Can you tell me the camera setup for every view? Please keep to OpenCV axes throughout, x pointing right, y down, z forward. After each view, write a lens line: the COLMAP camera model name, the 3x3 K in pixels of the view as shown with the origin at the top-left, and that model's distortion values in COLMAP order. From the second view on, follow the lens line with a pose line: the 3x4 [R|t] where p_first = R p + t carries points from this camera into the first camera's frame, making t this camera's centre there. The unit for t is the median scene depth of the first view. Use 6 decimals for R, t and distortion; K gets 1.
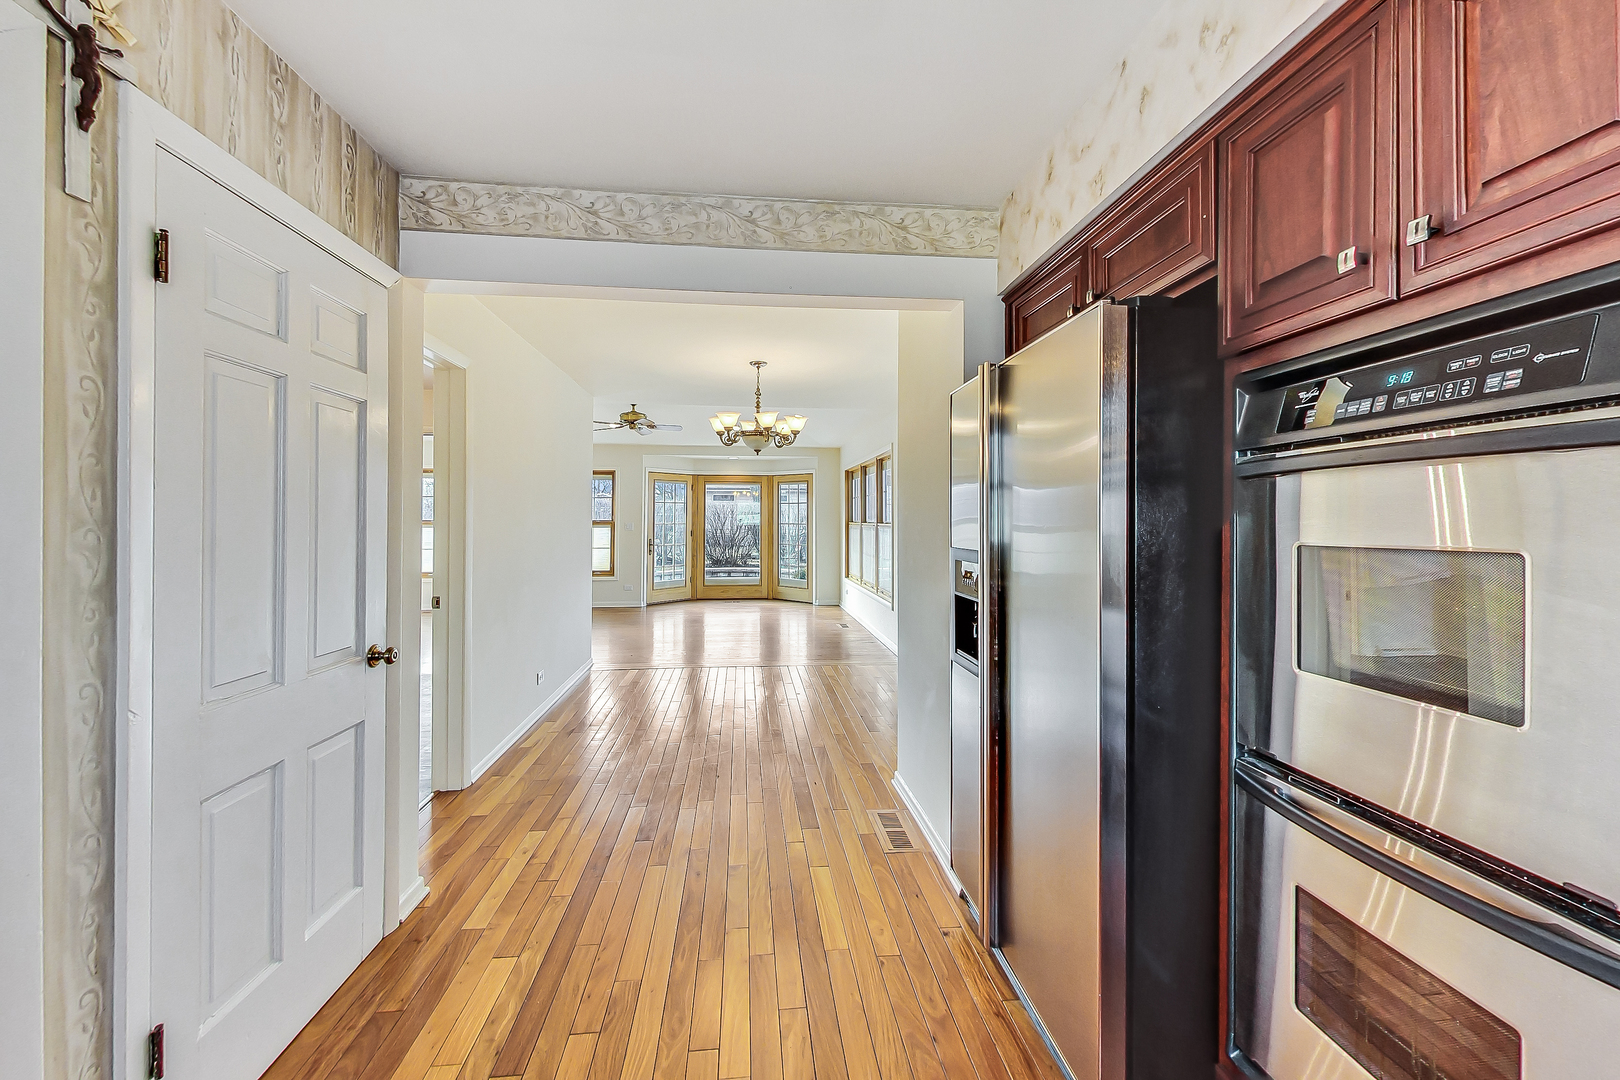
lens RADIAL K [[625.9, 0, 814.2], [0, 625.9, 520.1], [0, 0, 1]] dist [-0.000057, 0.000137]
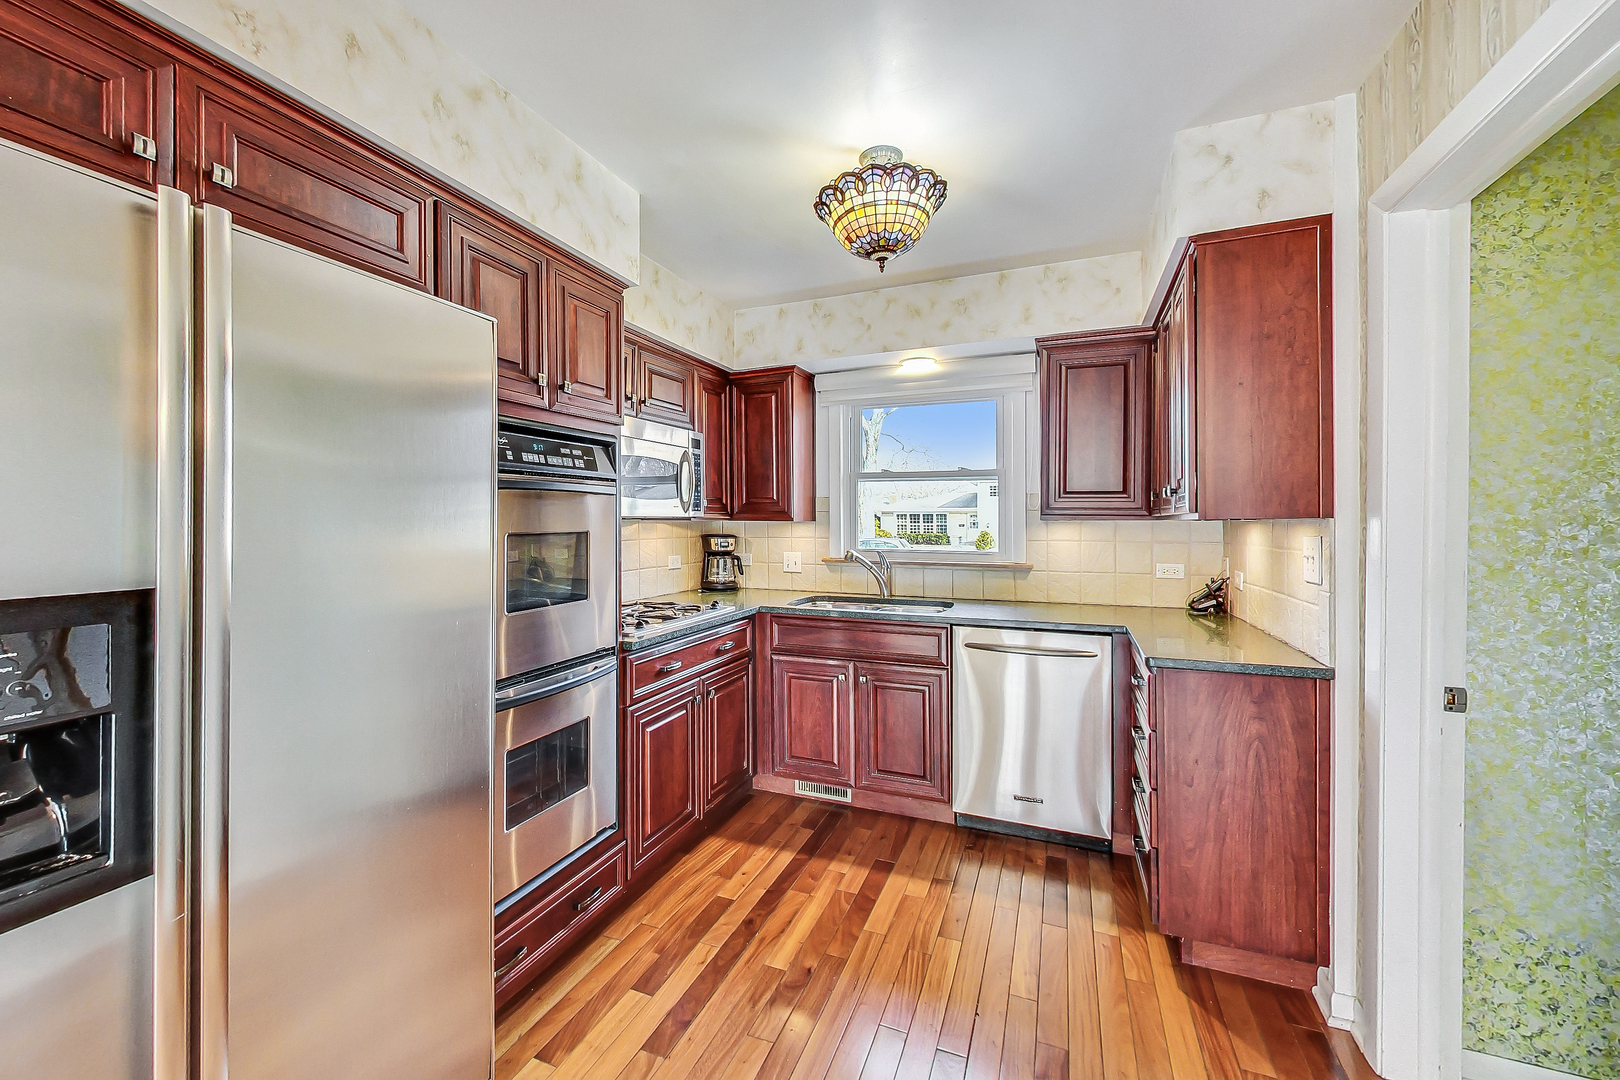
lens RADIAL K [[631.2, 0, 807.4], [0, 631.2, 523.3], [0, 0, 1]] dist [-0.000819, 0.000172]
pose [[-0.880761, -0.002583, 0.473554, -0.099100], [0.001396, 0.999967, 0.008050, -0.000463], [-0.473559, 0.007751, -0.880728, 0.315651]]
